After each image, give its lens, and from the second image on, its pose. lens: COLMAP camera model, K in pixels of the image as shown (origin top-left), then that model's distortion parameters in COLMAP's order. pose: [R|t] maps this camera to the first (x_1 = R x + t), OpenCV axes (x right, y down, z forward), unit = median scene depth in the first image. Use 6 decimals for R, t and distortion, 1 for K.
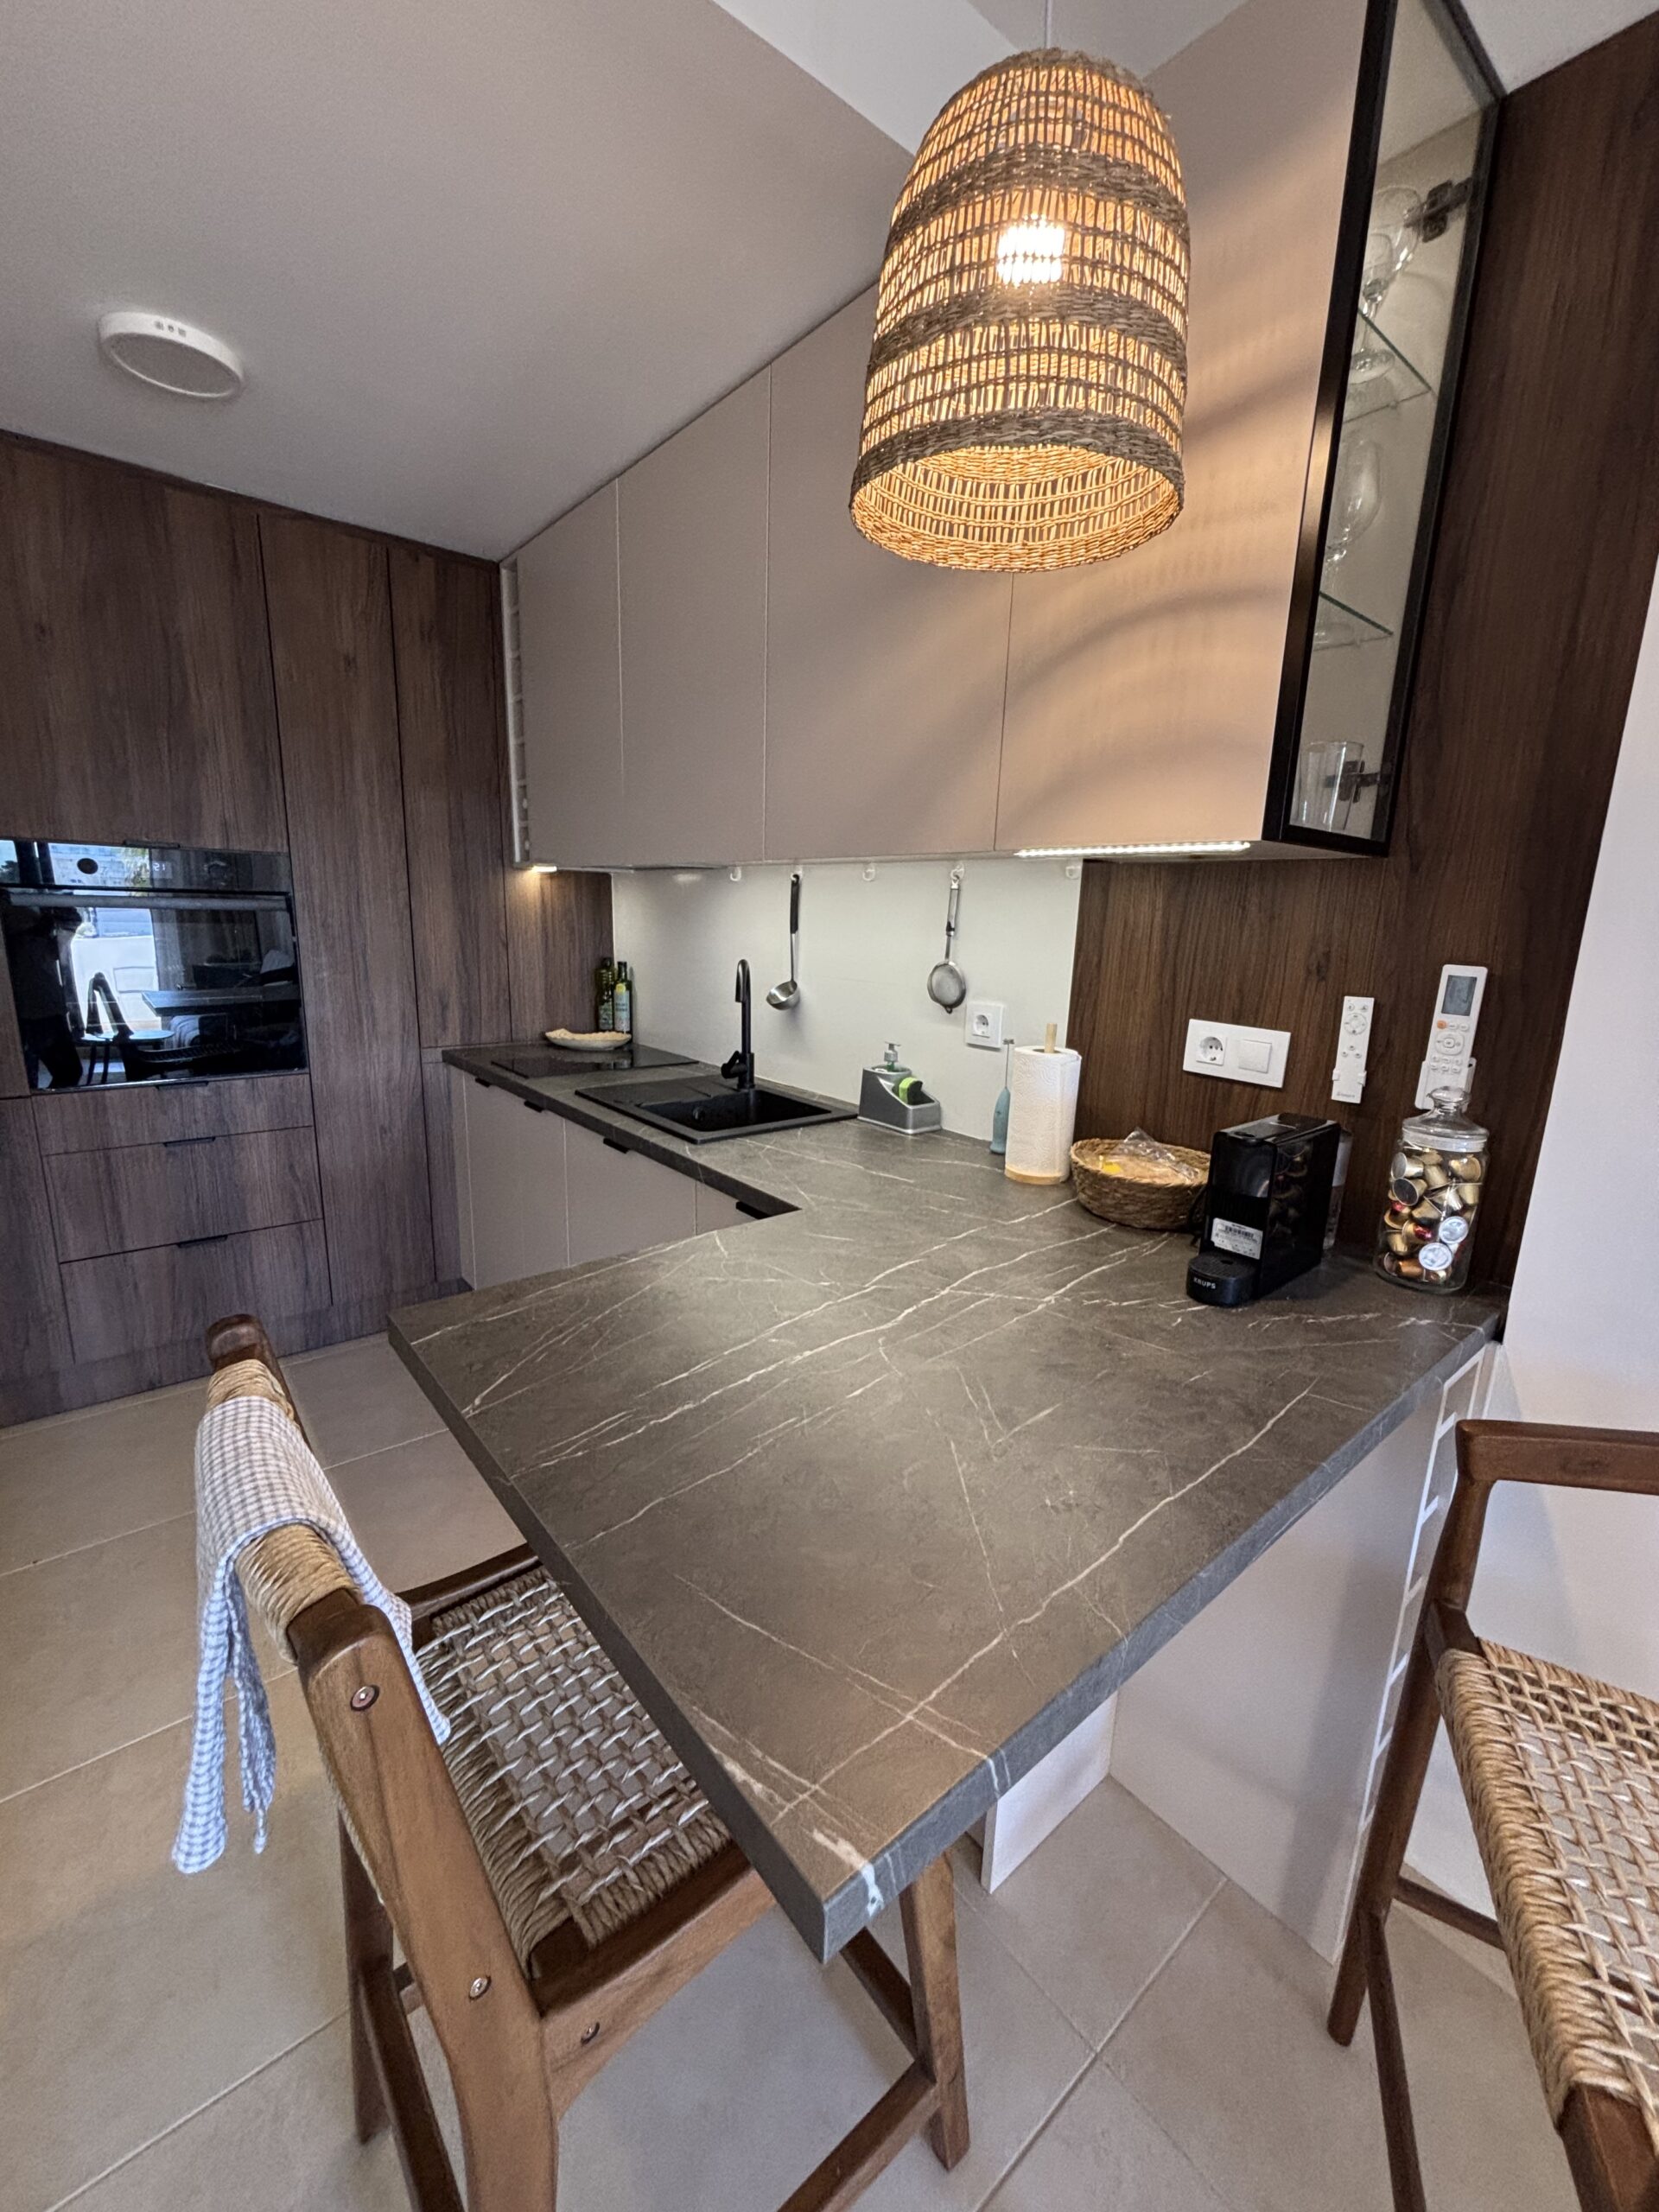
lens RADIAL K [[889.4, 0, 829.5], [0, 889.4, 1106.0], [0, 0, 1]] dist [-0.001217, 0.000048]
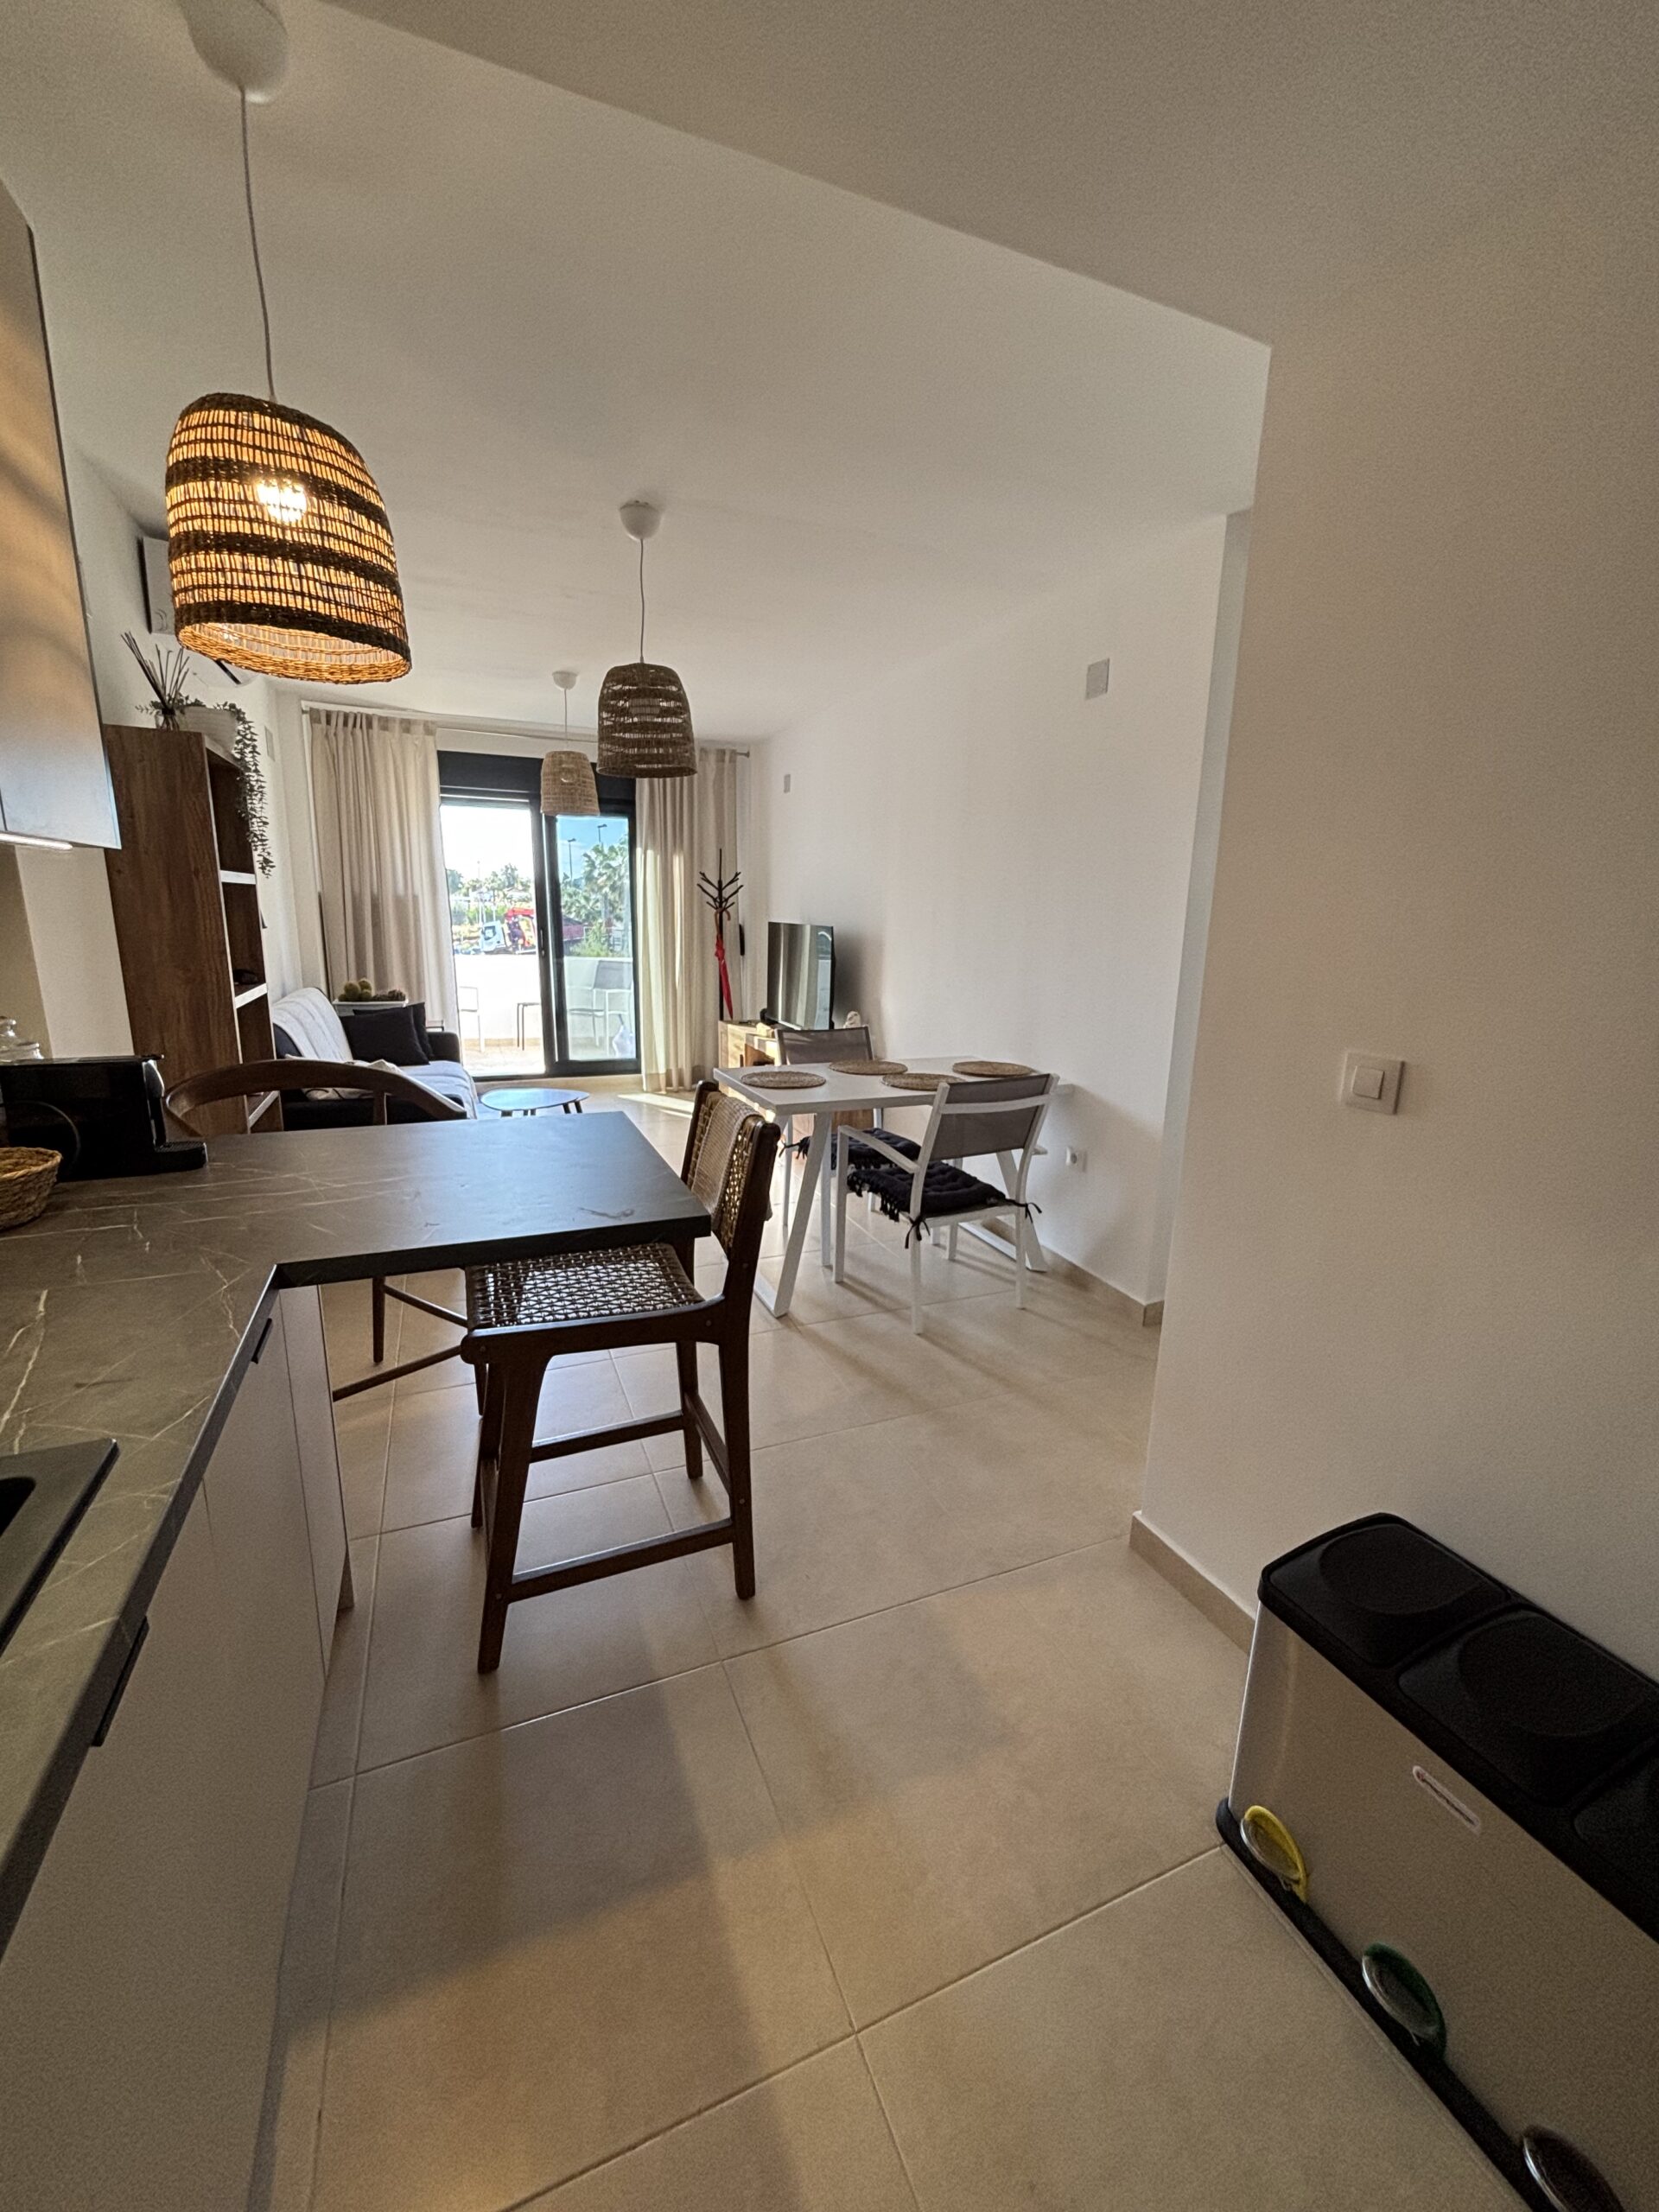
lens RADIAL K [[889.4, 0, 829.5], [0, 889.4, 1106.0], [0, 0, 1]] dist [-0.001217, 0.000048]
pose [[-0.958528, -0.109148, 0.263269, -0.790271], [0.012587, 0.906643, 0.421711, -0.397780], [-0.284720, 0.407536, -0.867669, 1.598934]]
